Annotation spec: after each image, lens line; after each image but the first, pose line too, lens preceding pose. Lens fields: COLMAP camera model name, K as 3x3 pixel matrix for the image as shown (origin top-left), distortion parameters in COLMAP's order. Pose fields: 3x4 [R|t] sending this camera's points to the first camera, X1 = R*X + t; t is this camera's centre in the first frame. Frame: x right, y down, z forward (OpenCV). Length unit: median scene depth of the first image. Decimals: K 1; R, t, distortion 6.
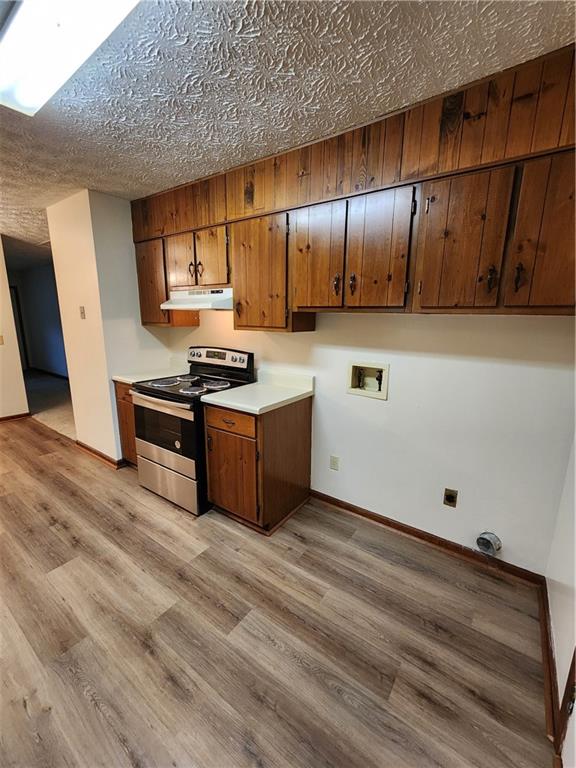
lens RADIAL K [[315.7, 0, 295.5], [0, 315.7, 382.7], [0, 0, 1]] dist [0.000396, -0.000292]
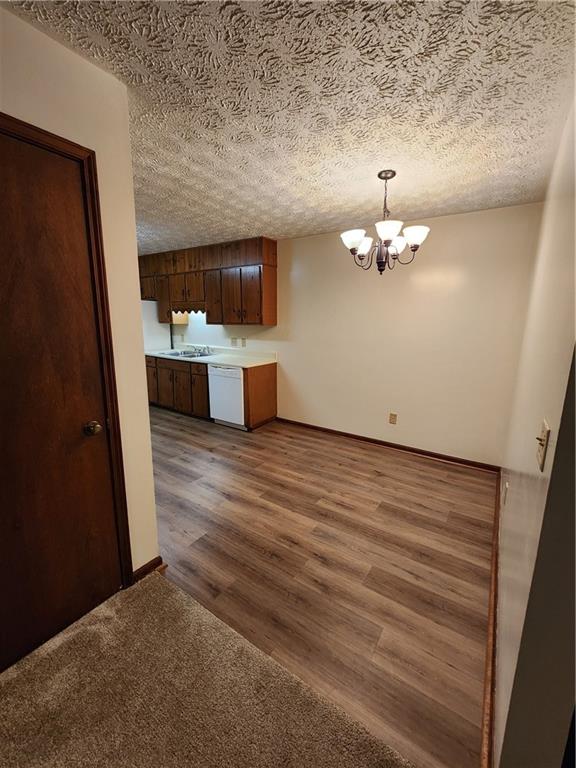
lens RADIAL K [[315.7, 0, 295.5], [0, 315.7, 382.7], [0, 0, 1]] dist [0.000396, -0.000292]
pose [[-0.999032, -0.028282, -0.033701, -1.640273], [-0.039141, 0.921140, 0.387260, -0.544120], [0.020091, 0.388204, -0.921355, 2.532676]]
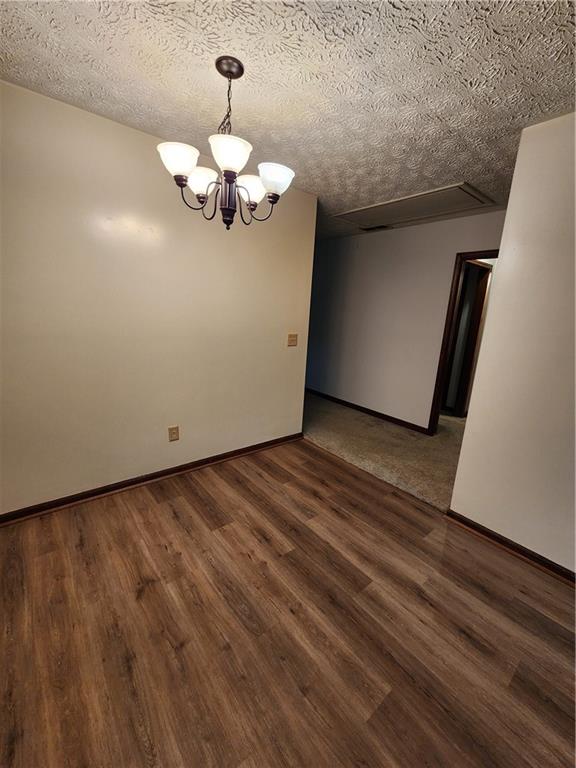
lens RADIAL K [[315.7, 0, 295.5], [0, 315.7, 382.7], [0, 0, 1]] dist [0.000396, -0.000292]
pose [[0.965031, 0.099994, -0.242314, -1.592324], [-0.094320, 0.994929, 0.034933, -0.128634], [0.244579, -0.010857, 0.969569, 0.549036]]
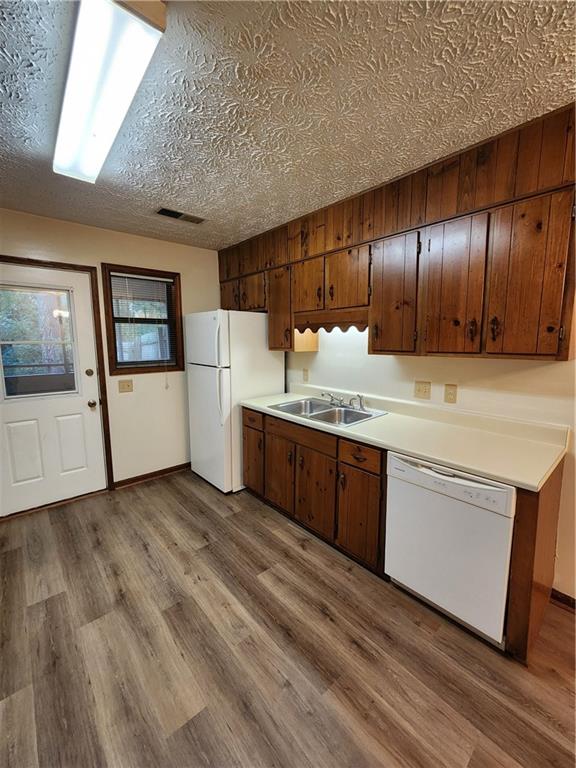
lens RADIAL K [[315.7, 0, 295.5], [0, 315.7, 382.7], [0, 0, 1]] dist [0.000396, -0.000292]
pose [[-0.973208, -0.049019, 0.224640, -1.034803], [0.029576, 0.942203, 0.333734, -0.287572], [-0.228016, 0.331437, -0.915510, 1.274082]]
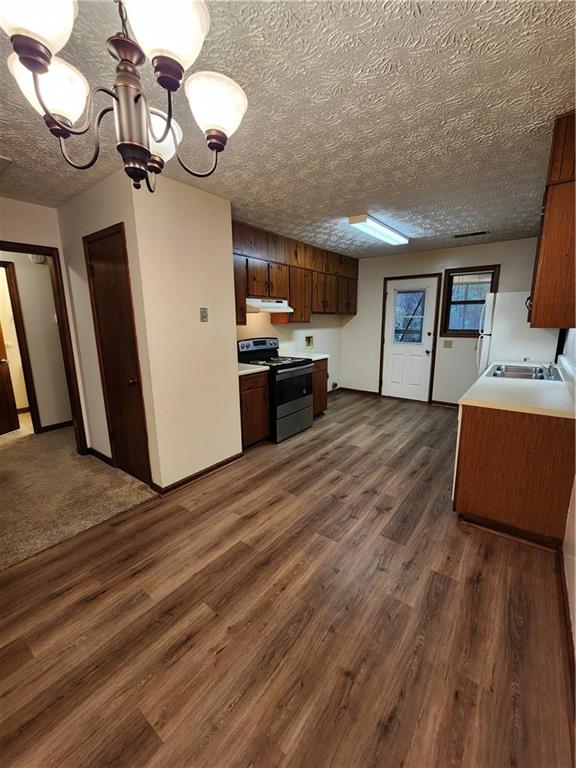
lens RADIAL K [[315.7, 0, 295.5], [0, 315.7, 382.7], [0, 0, 1]] dist [0.000396, -0.000292]
pose [[0.034500, -0.216723, 0.975623, -2.471456], [0.210683, 0.955844, 0.204879, -0.255195], [-0.976945, 0.198479, 0.078637, 1.091561]]
